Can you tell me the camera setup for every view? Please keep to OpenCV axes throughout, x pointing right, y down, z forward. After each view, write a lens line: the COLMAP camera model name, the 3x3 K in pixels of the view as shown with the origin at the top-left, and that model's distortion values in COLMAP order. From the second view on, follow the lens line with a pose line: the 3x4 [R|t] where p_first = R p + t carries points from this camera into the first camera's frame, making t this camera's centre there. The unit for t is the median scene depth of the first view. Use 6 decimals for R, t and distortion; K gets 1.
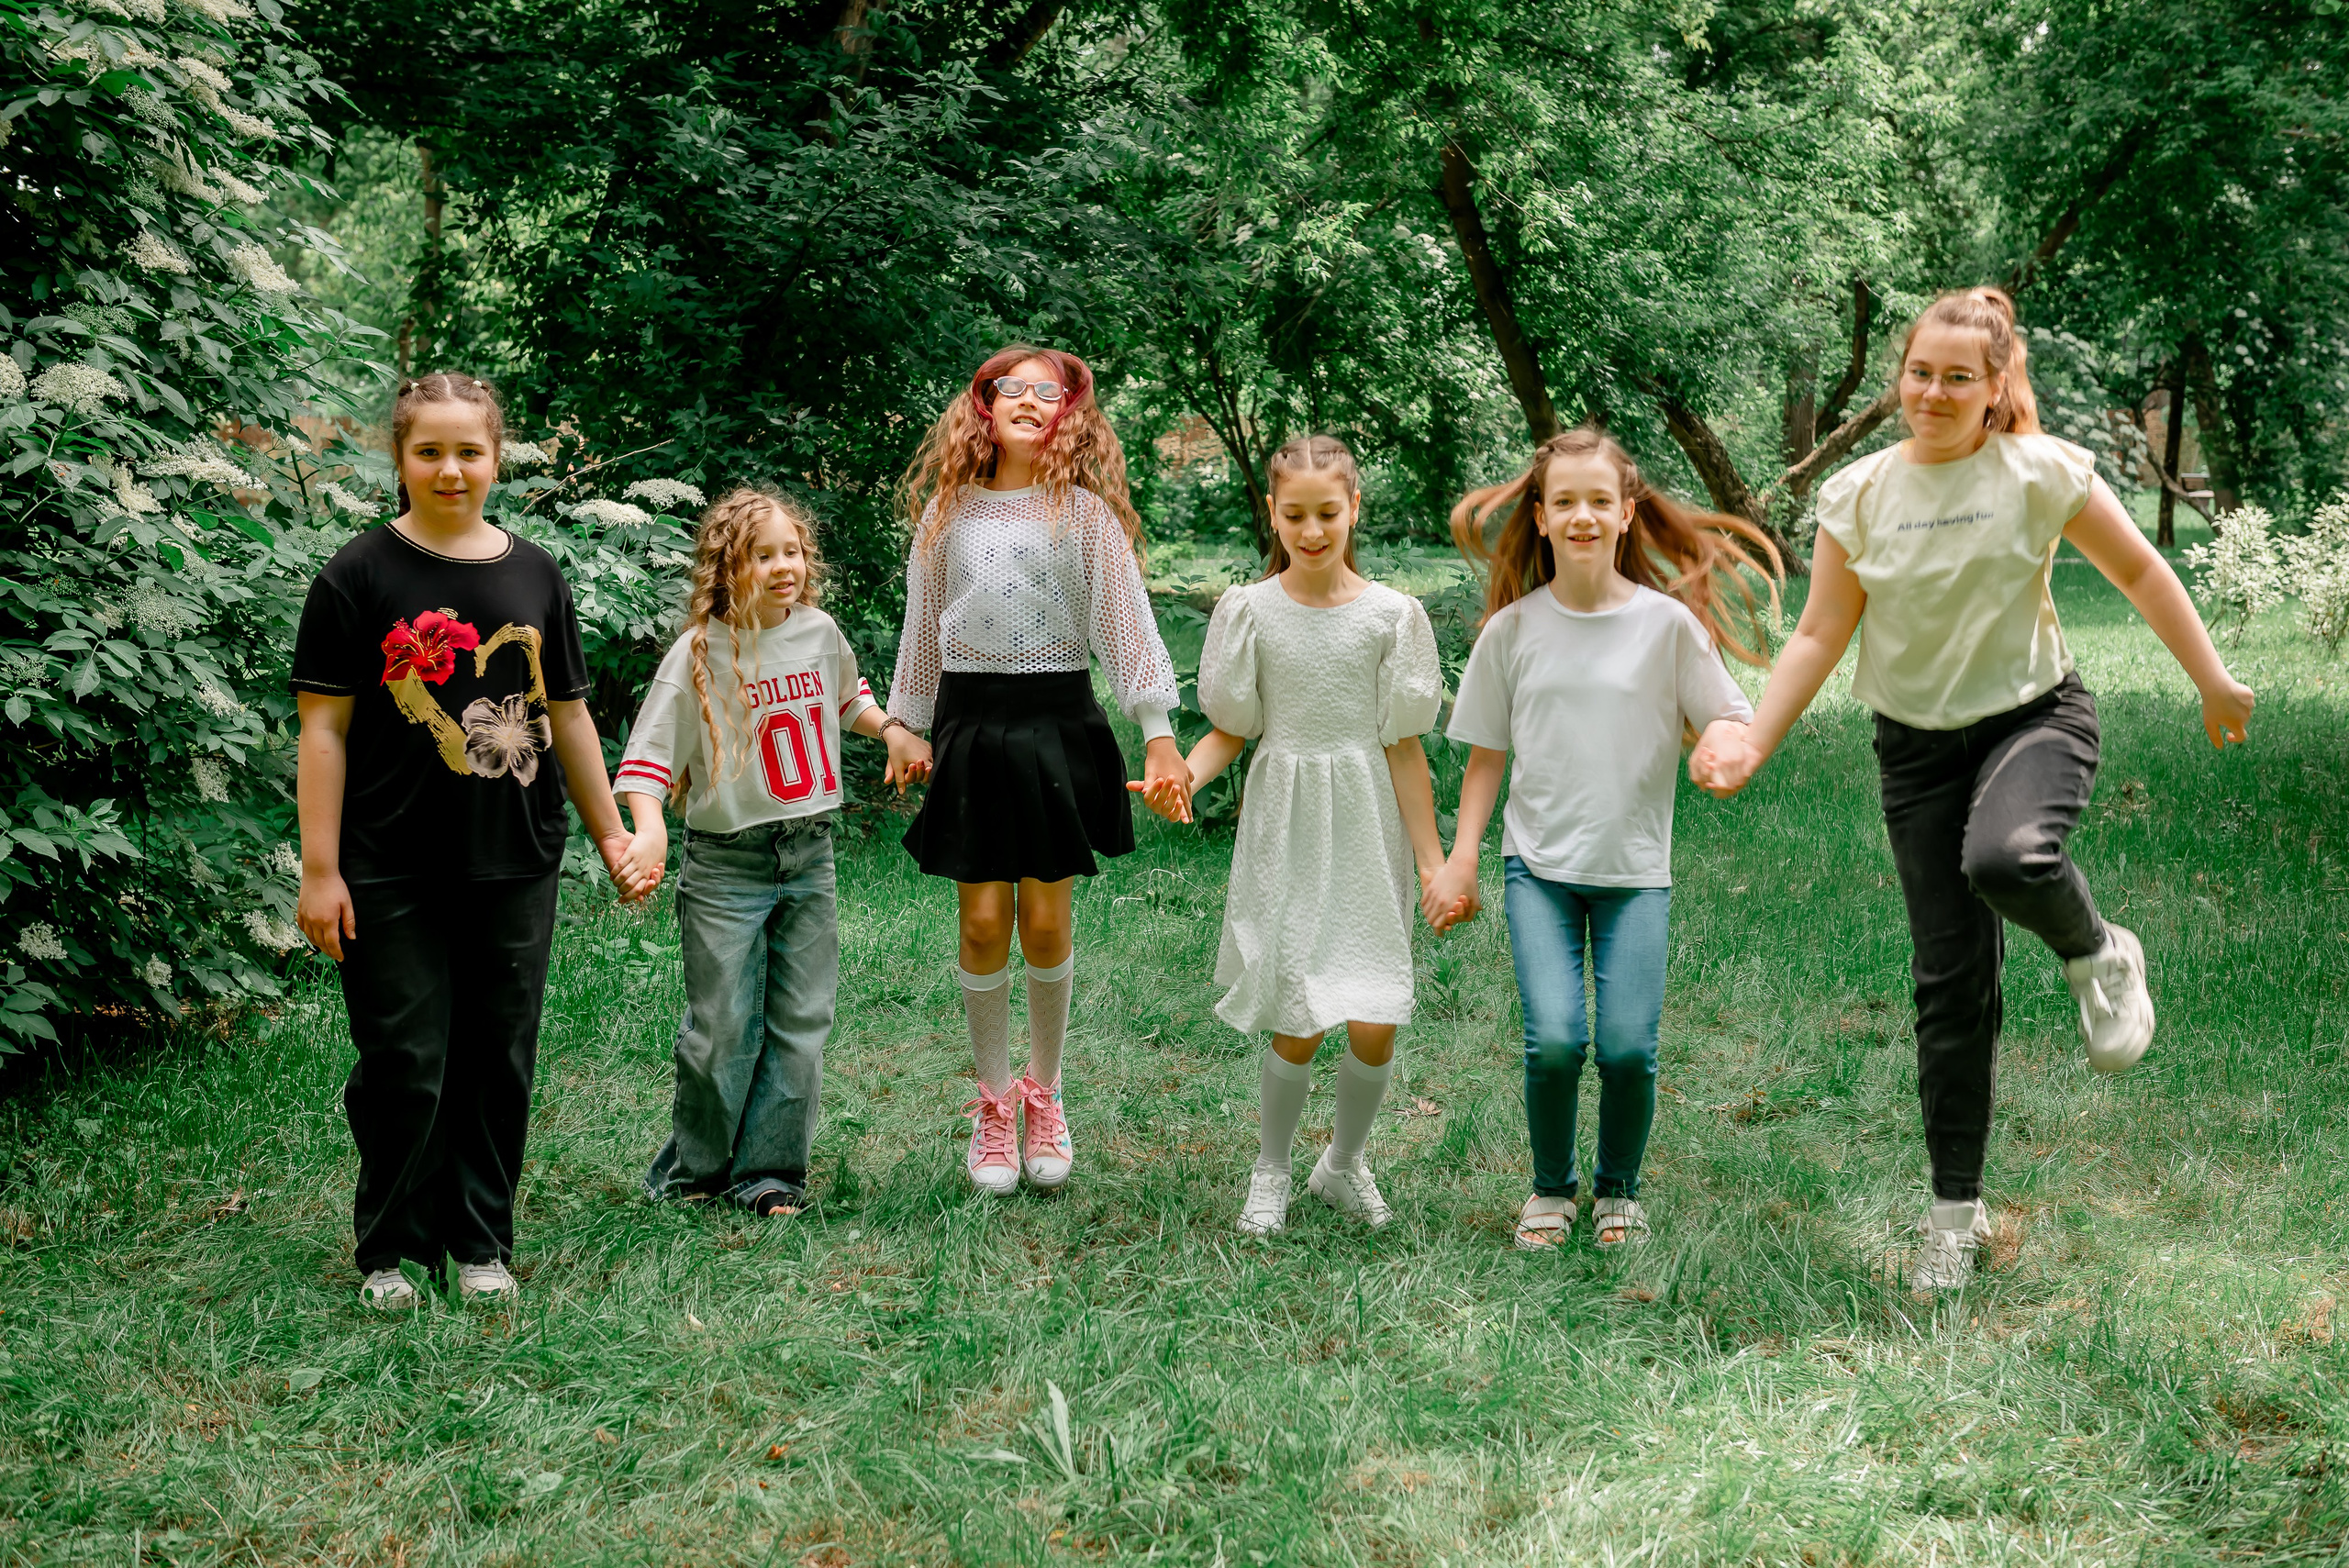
lens RADIAL K [[3295.7, 0, 1174.5], [0, 3295.7, 784.0], [0, 0, 1]] dist [-0.002922, -0.023208]
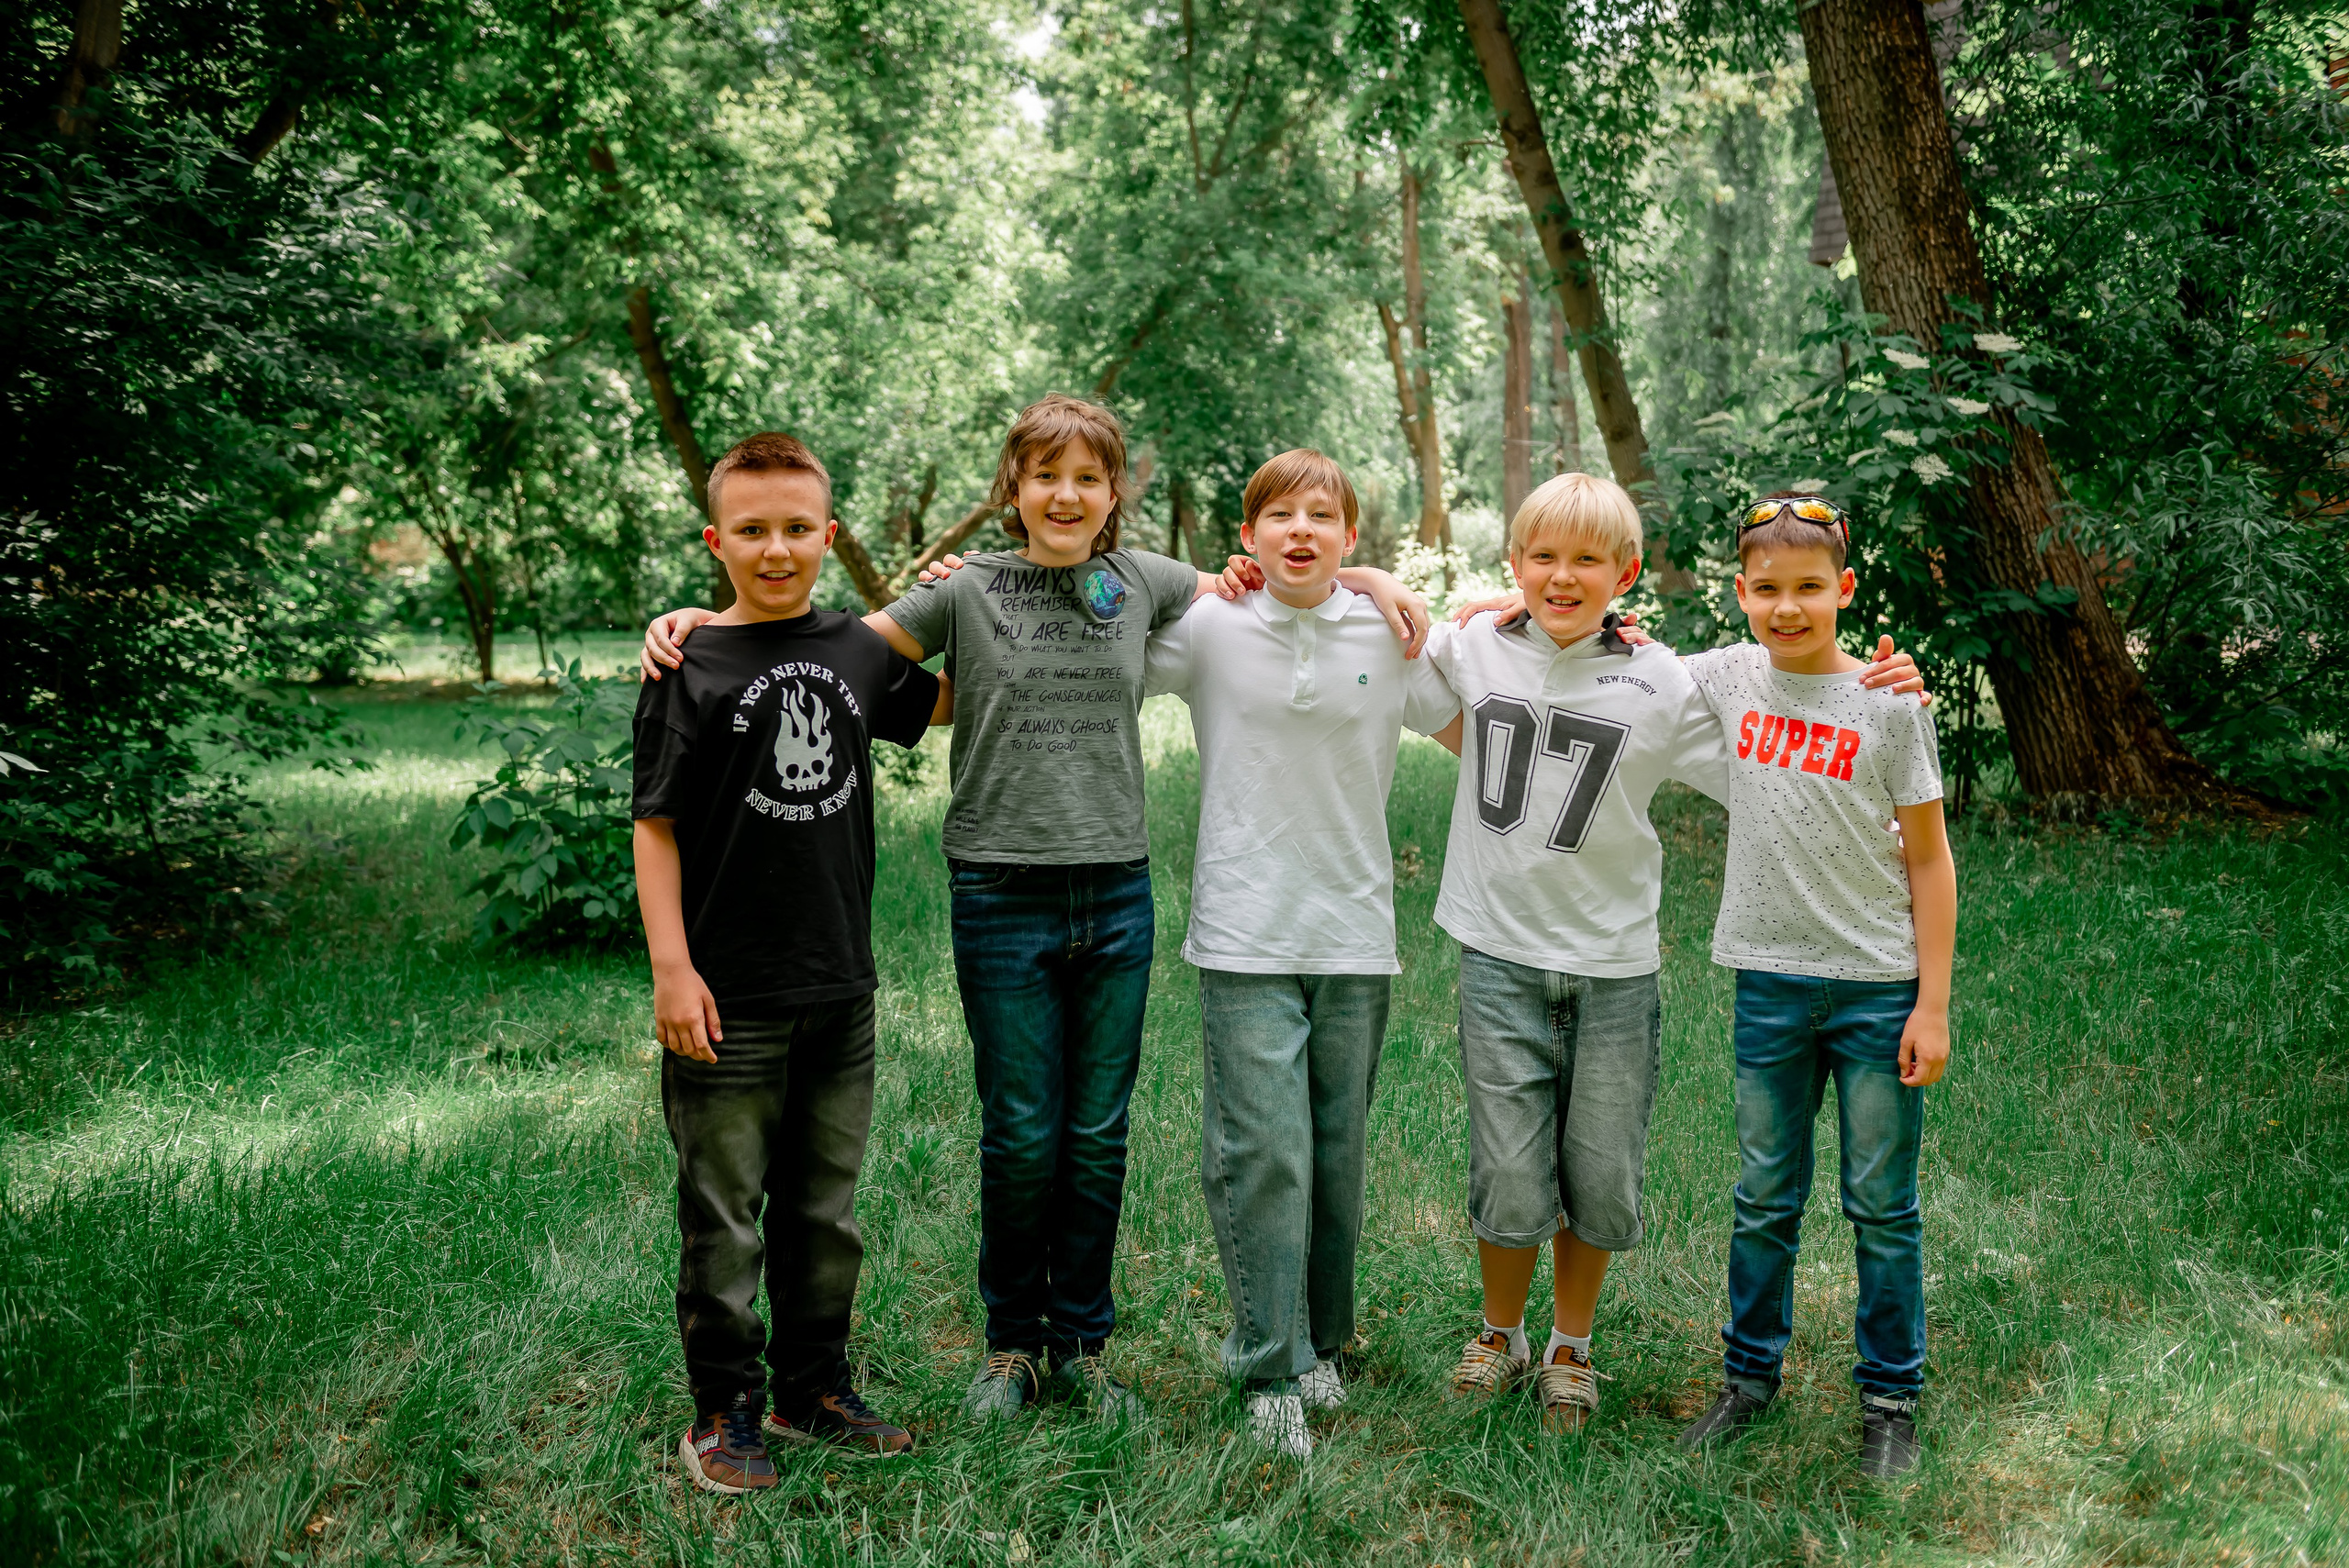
lens RADIAL K [[2403.4, 0, 1174.5], [0, 2403.4, 784.0], [0, 0, 1]] dist [0.007477, 0.008005]
pose [[0.947386, -0.044028, 0.317051, -0.011895], [0.045478, 0.998961, 0.002831, -0.011713], [-0.316846, 0.011737, 0.948404, 0.121884]]
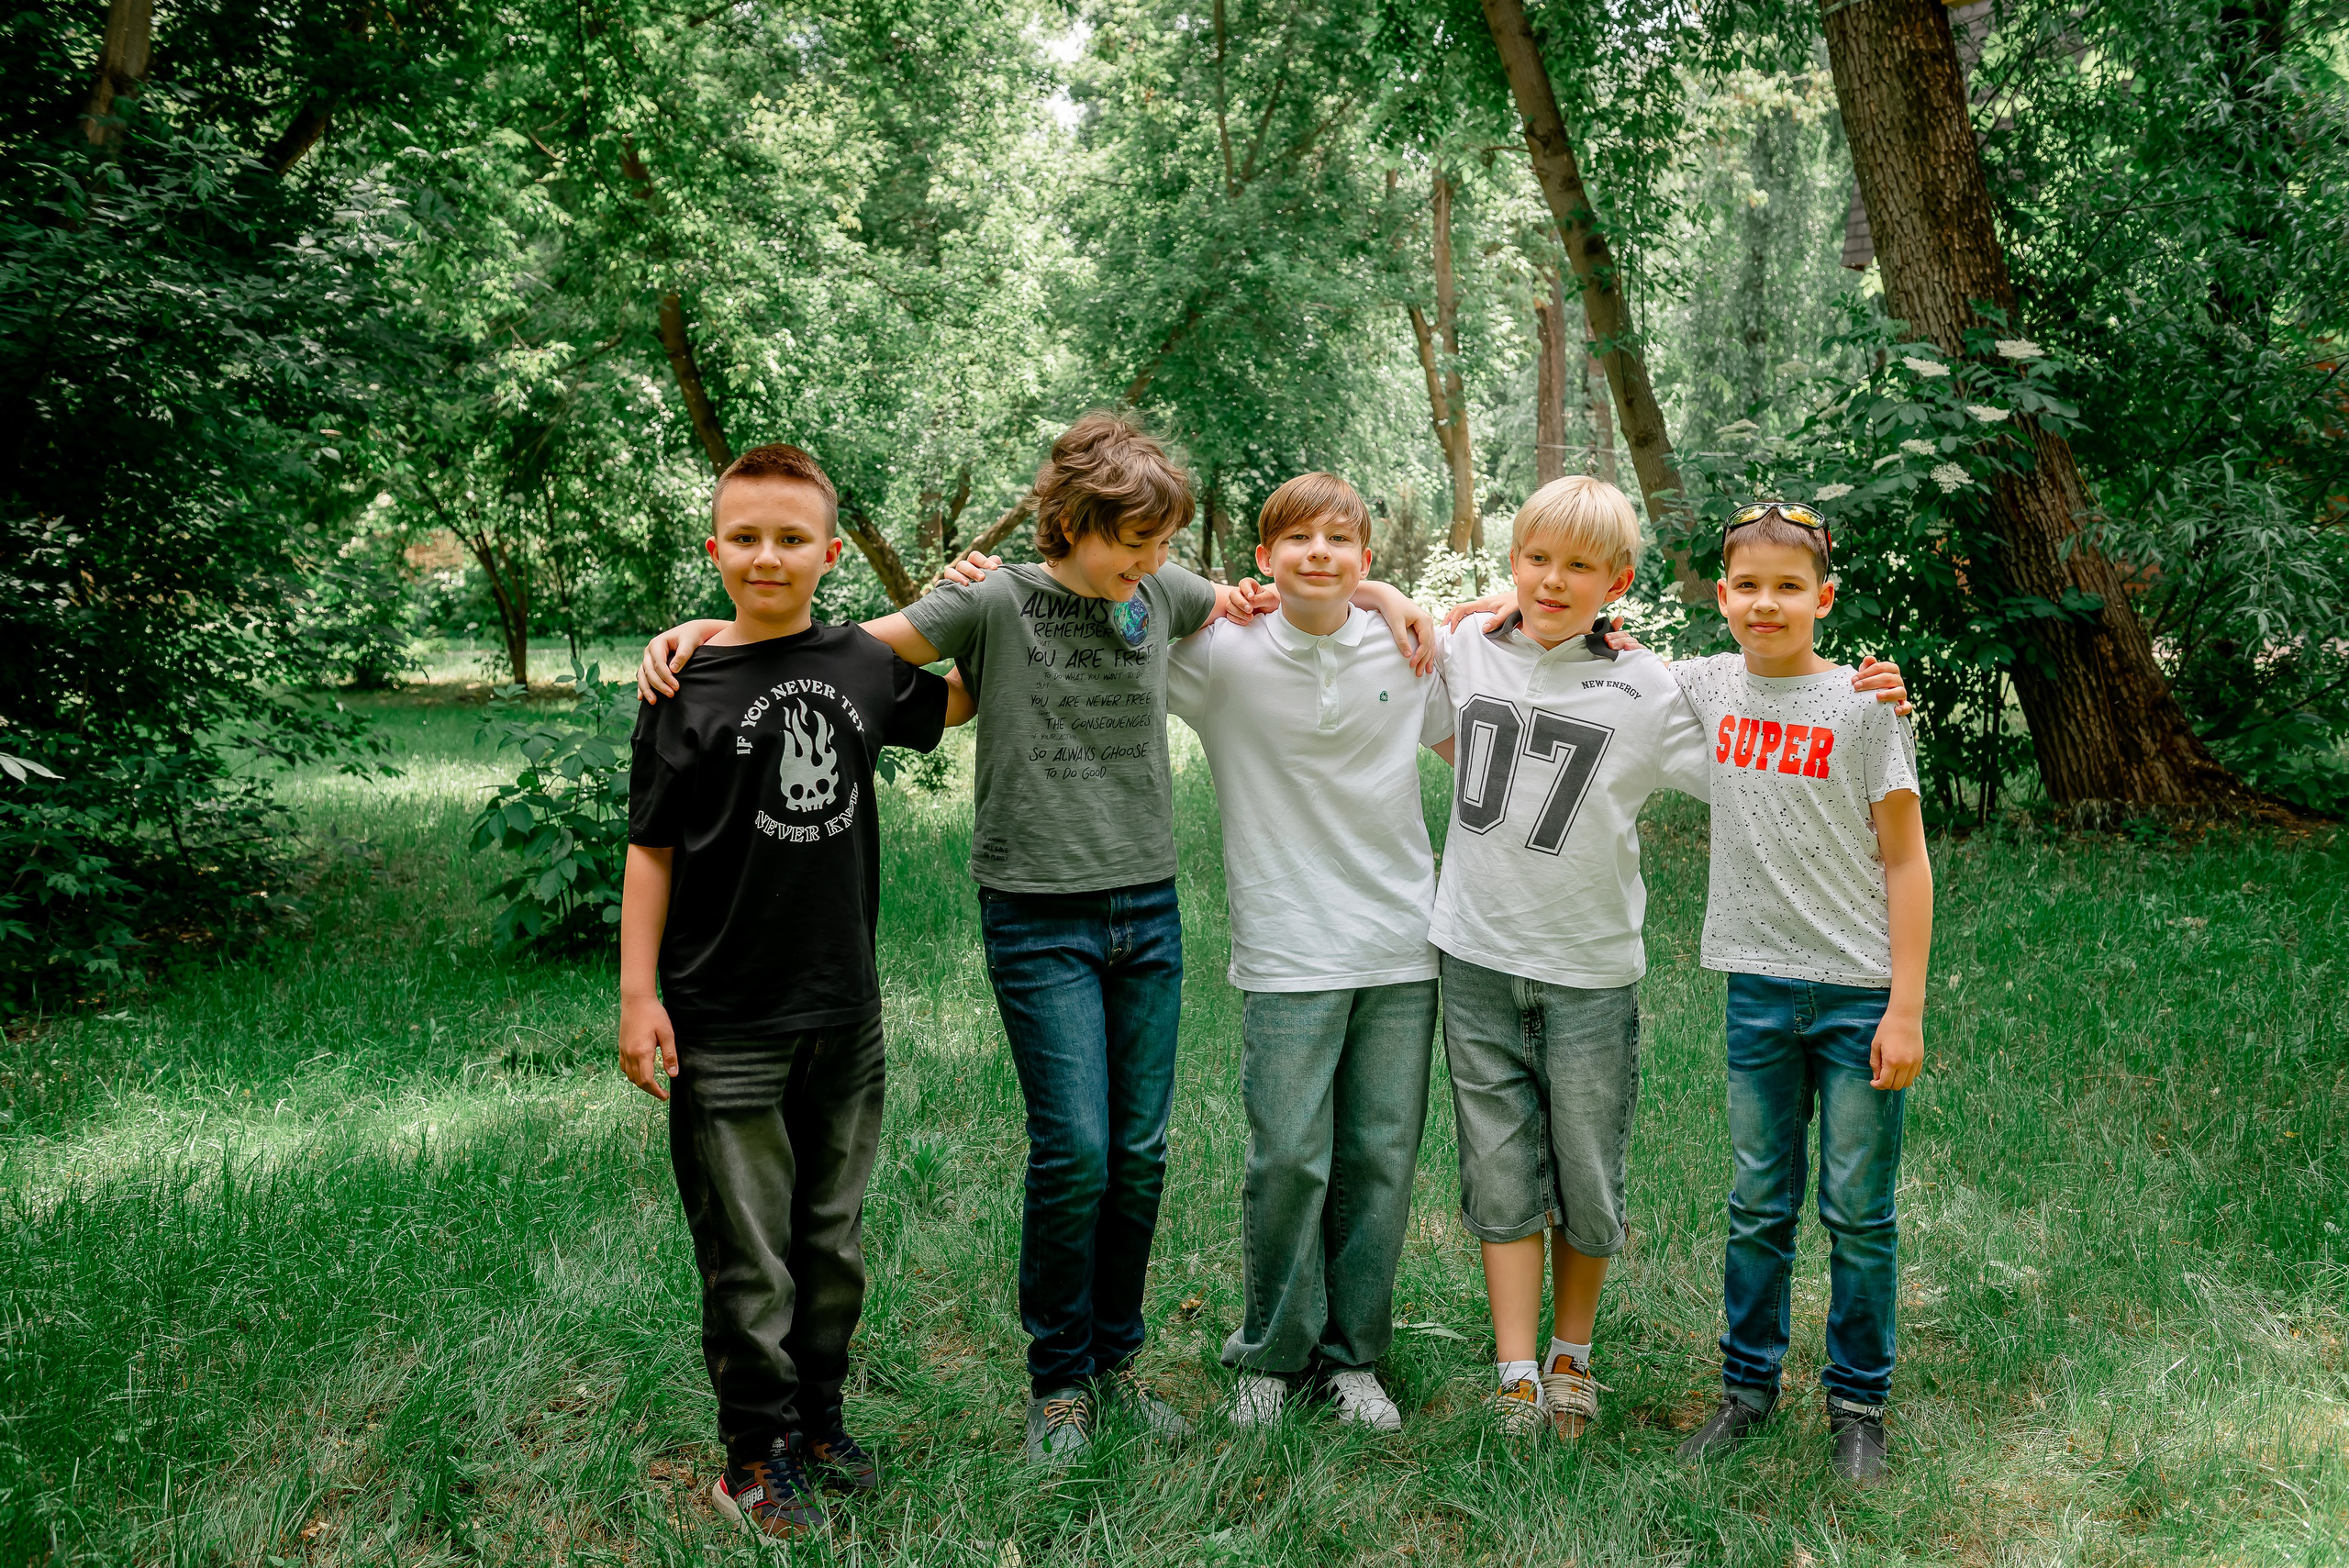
lens RADIAL K [[2403.4, 0, 1174.5], [0, 2403.4, 784.0], [0, 0, 1]] dist [0.007477, 0.008005]
pose [[0.952094, -0.042033, 0.302904, -0.009709], [0.043954, 0.999033, 0.000476, -0.011873], [-0.302632, 0.012861, 0.953021, 0.121263]]
